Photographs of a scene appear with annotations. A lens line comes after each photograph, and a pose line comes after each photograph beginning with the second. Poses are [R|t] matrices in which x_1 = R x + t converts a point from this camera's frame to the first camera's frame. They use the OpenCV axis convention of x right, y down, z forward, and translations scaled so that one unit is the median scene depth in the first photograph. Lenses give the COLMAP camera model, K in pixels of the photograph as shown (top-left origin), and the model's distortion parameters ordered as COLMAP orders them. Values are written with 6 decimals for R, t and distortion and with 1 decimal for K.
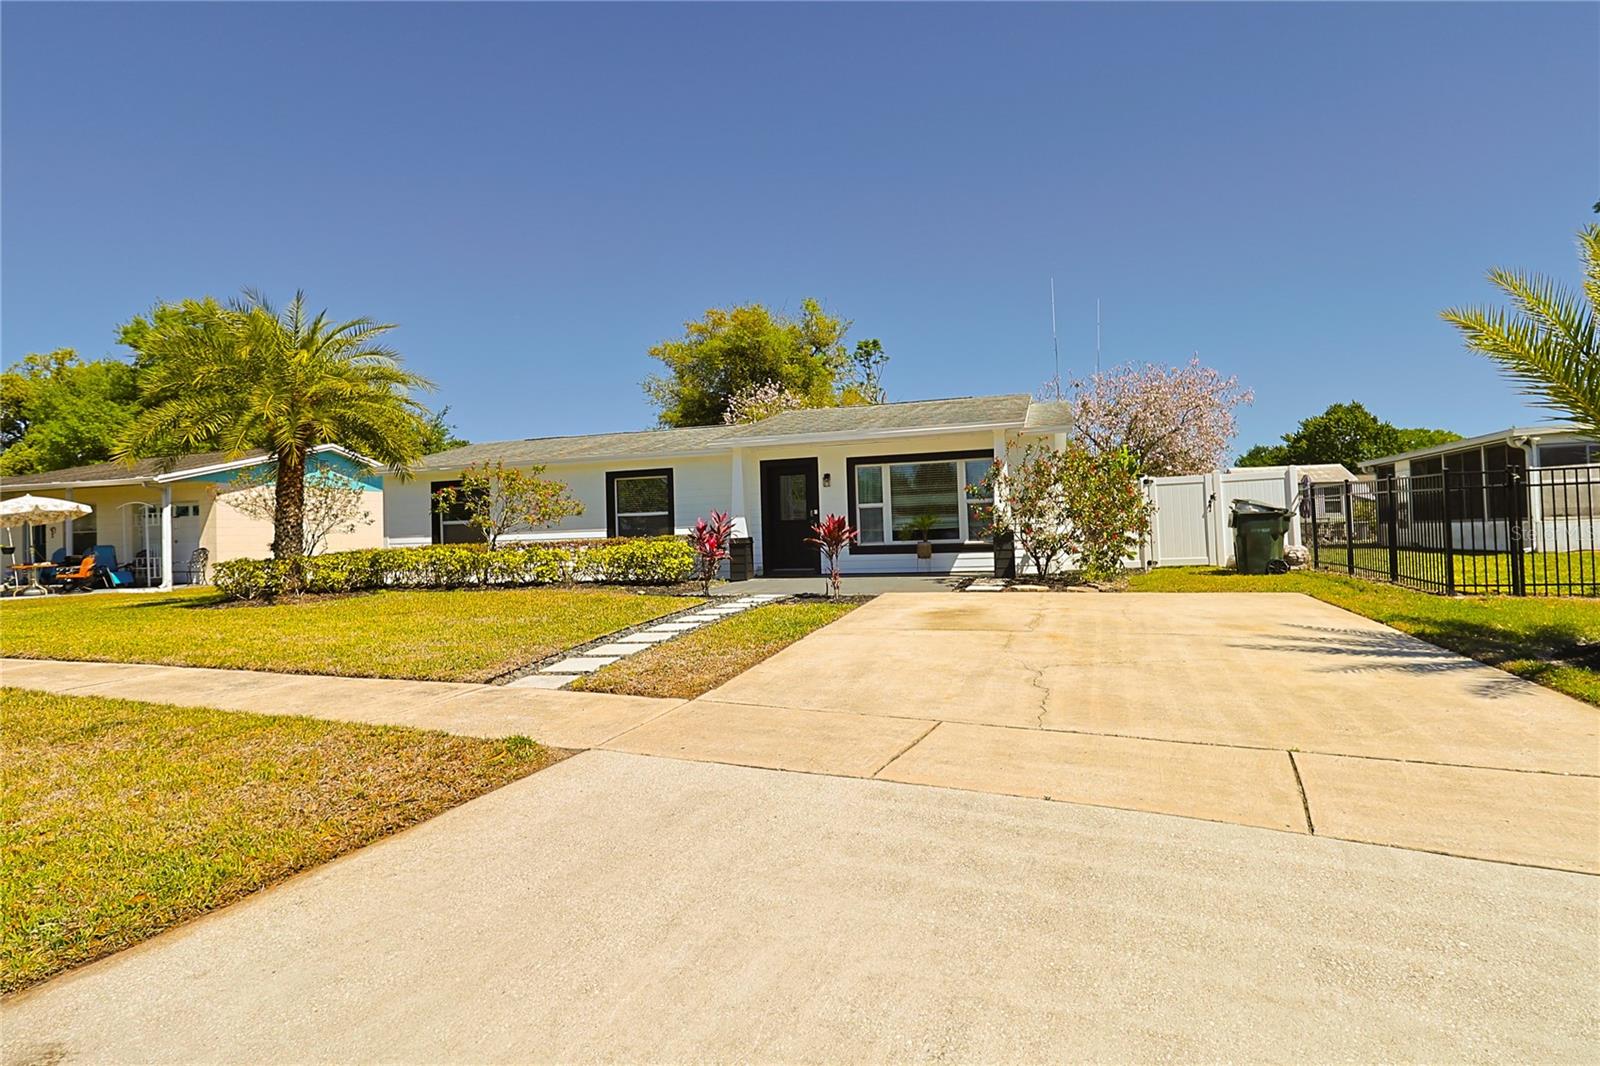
lens RADIAL K [[786.2, 0, 800.0], [0, 786.2, 533.0], [0, 0, 1]] dist [0.001276, -0.000072]
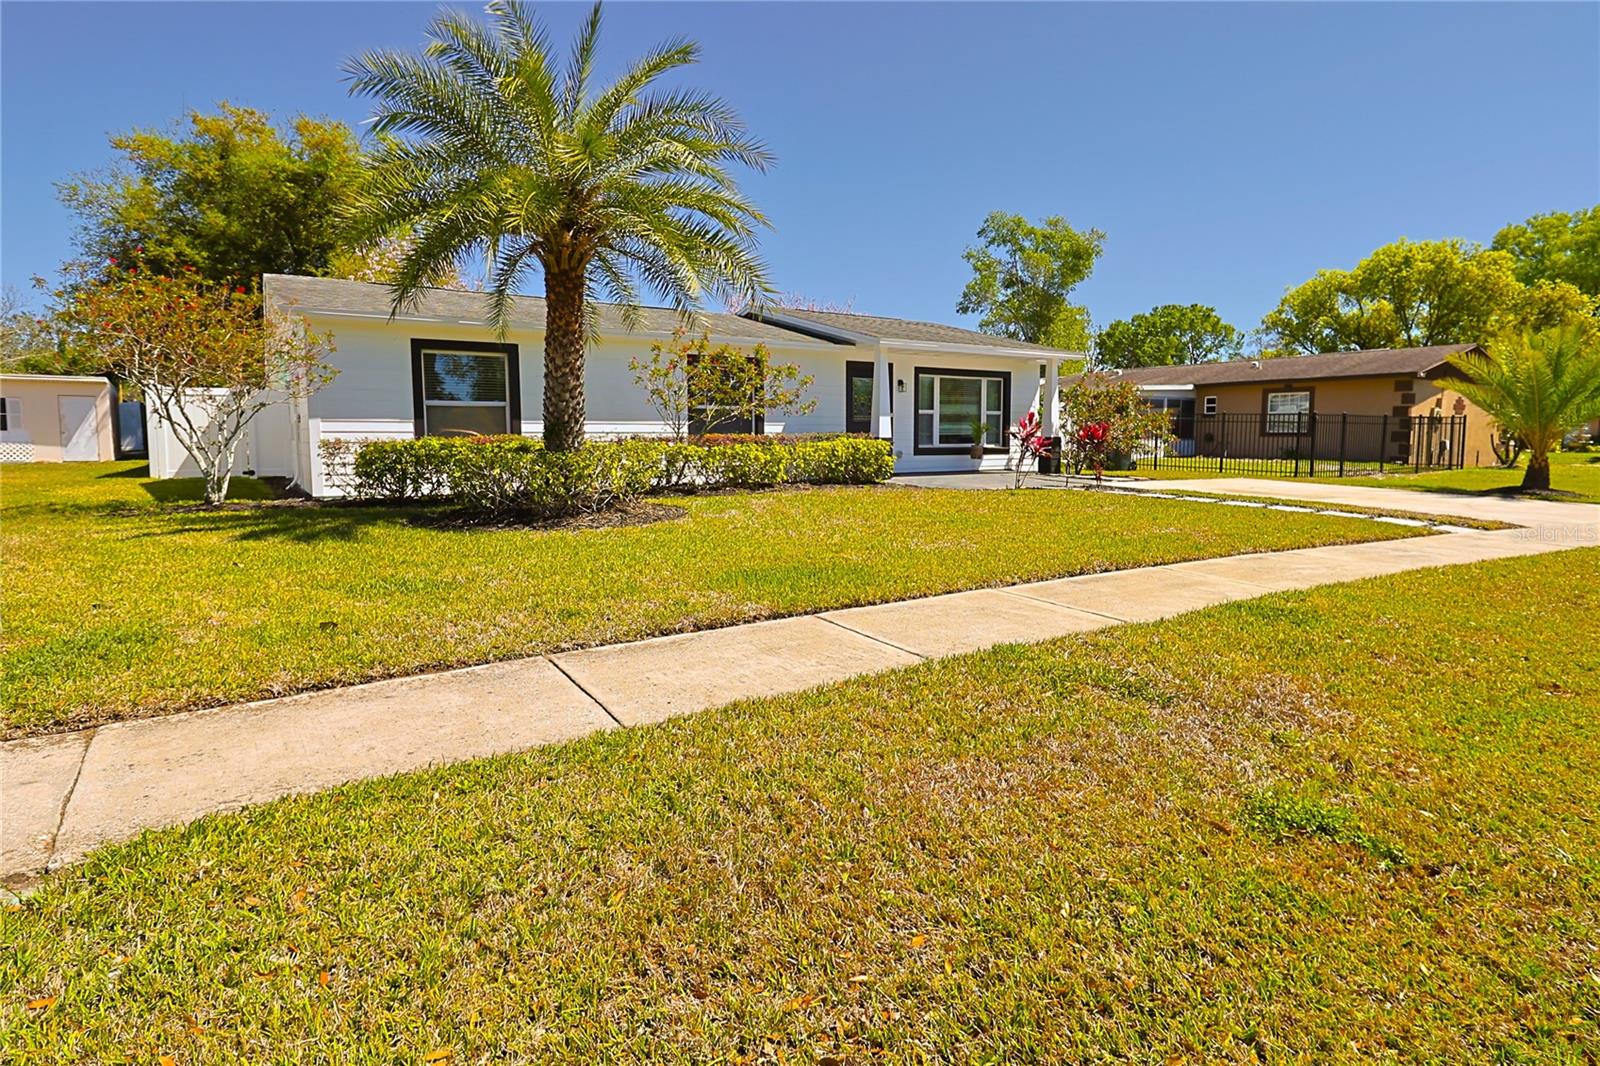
lens RADIAL K [[802.8, 0, 809.2], [0, 802.8, 534.2], [0, 0, 1]] dist [-0.004869, -0.001179]
pose [[0.665677, -0.061902, 0.743668, -0.877765], [-0.021320, 0.994569, 0.101870, 0.025821], [-0.745935, -0.083668, 0.660742, 0.346964]]
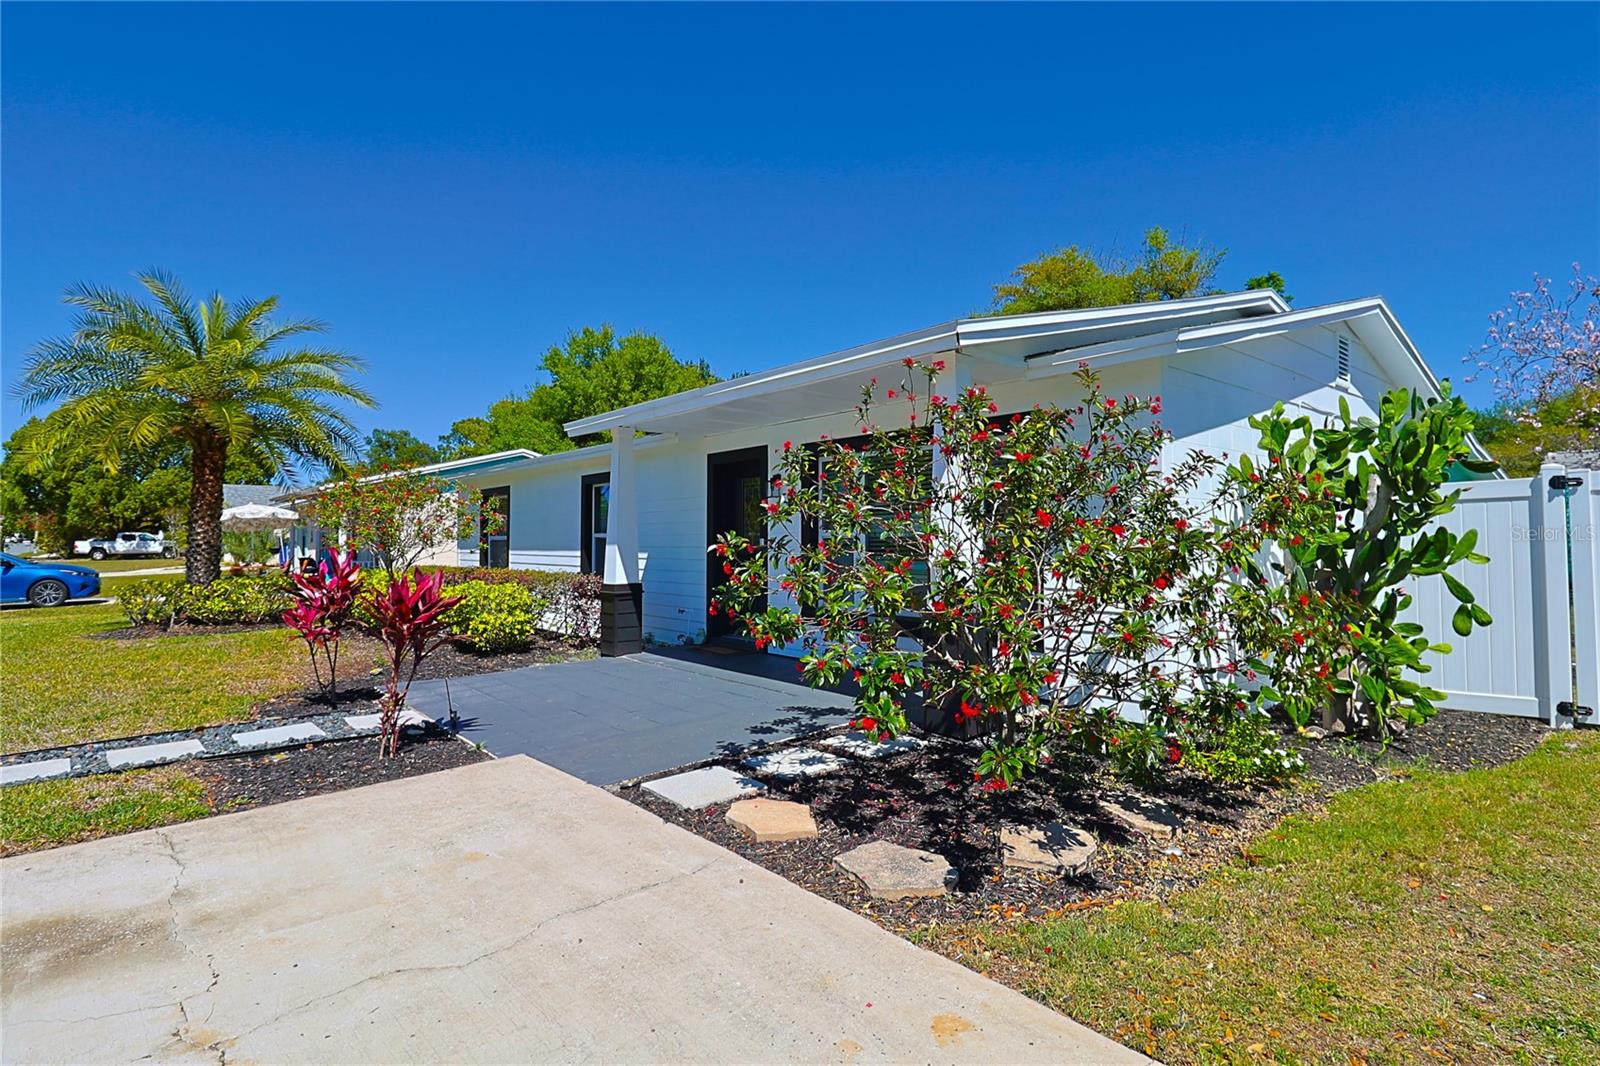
lens RADIAL K [[802.8, 0, 809.2], [0, 802.8, 534.2], [0, 0, 1]] dist [-0.004869, -0.001179]
pose [[0.854008, 0.023854, -0.519713, 0.347919], [-0.021998, 0.999711, 0.009737, -0.038683], [0.519795, 0.003117, 0.854285, 0.524569]]
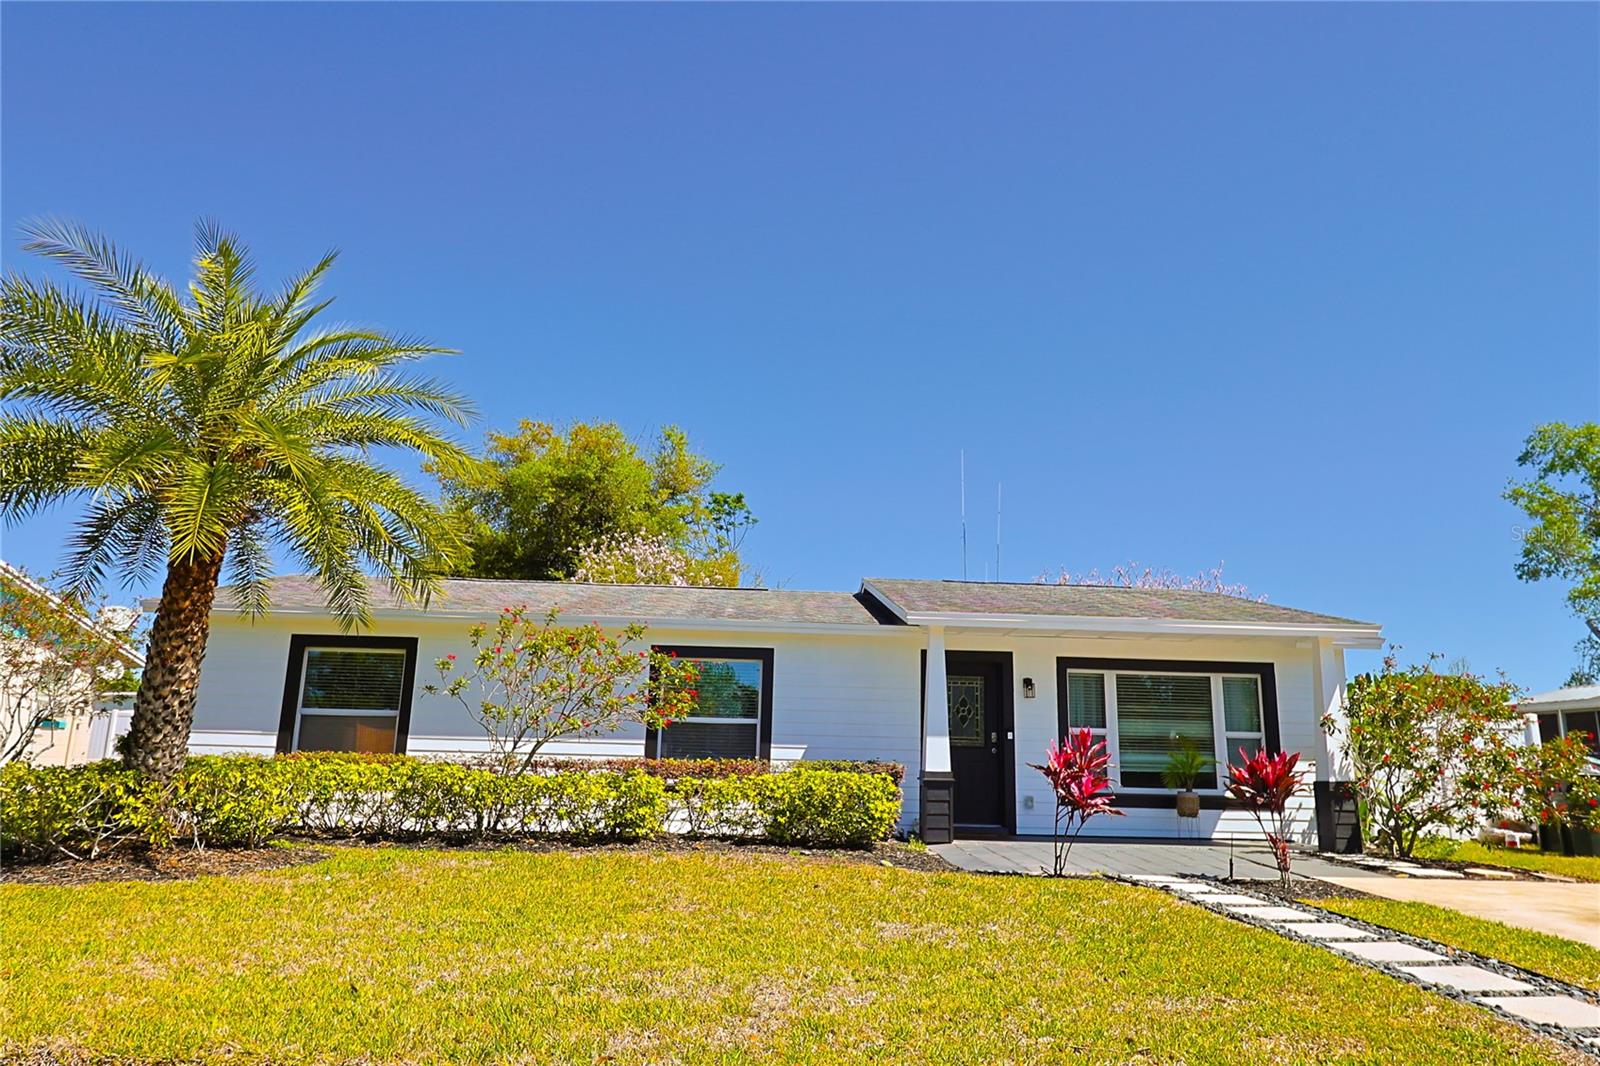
lens RADIAL K [[1056.1, 0, 801.4], [0, 1056.1, 505.9], [0, 0, 1]] dist [0.006829, 0.001391]
pose [[0.938798, 0.131762, 0.318273, -0.448726], [-0.052578, 0.967937, -0.245630, 0.013390], [-0.340433, 0.213863, 0.915624, 0.212856]]
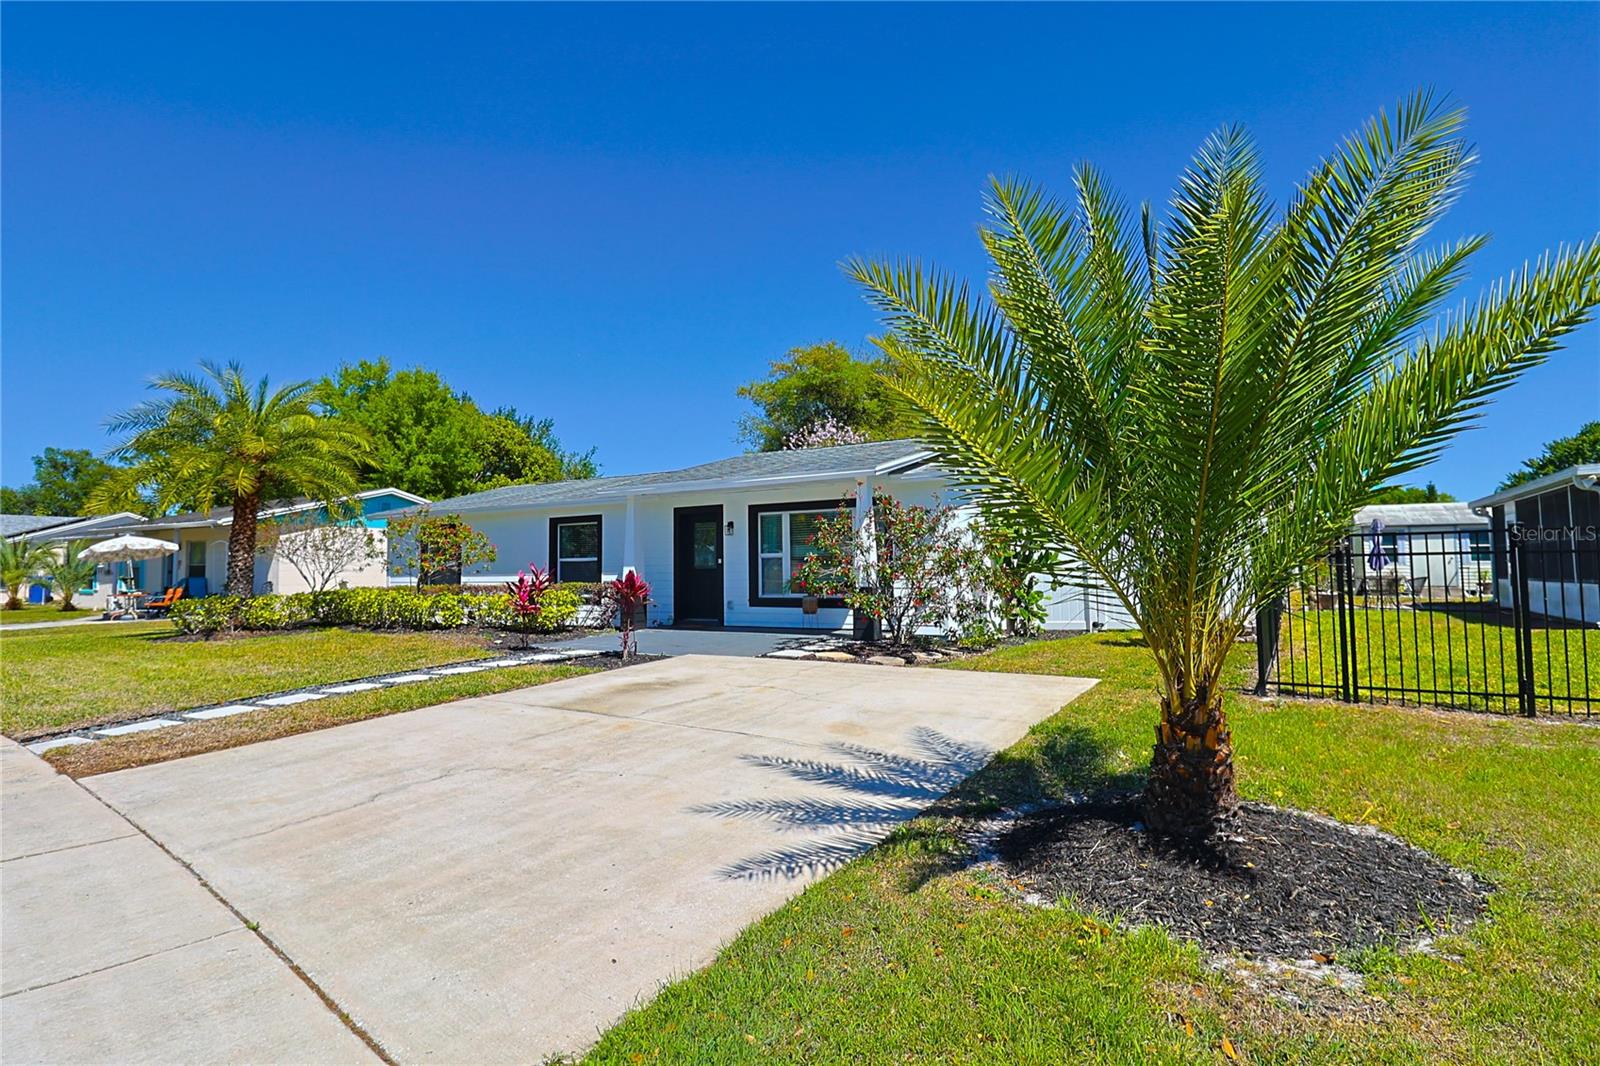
lens RADIAL K [[786.2, 0, 800.0], [0, 786.2, 533.0], [0, 0, 1]] dist [0.001276, -0.000072]
pose [[0.973975, 0.006282, -0.226567, 0.334231], [-0.015092, 0.999195, -0.037177, -0.026826], [0.226151, 0.039629, 0.973286, 0.082591]]
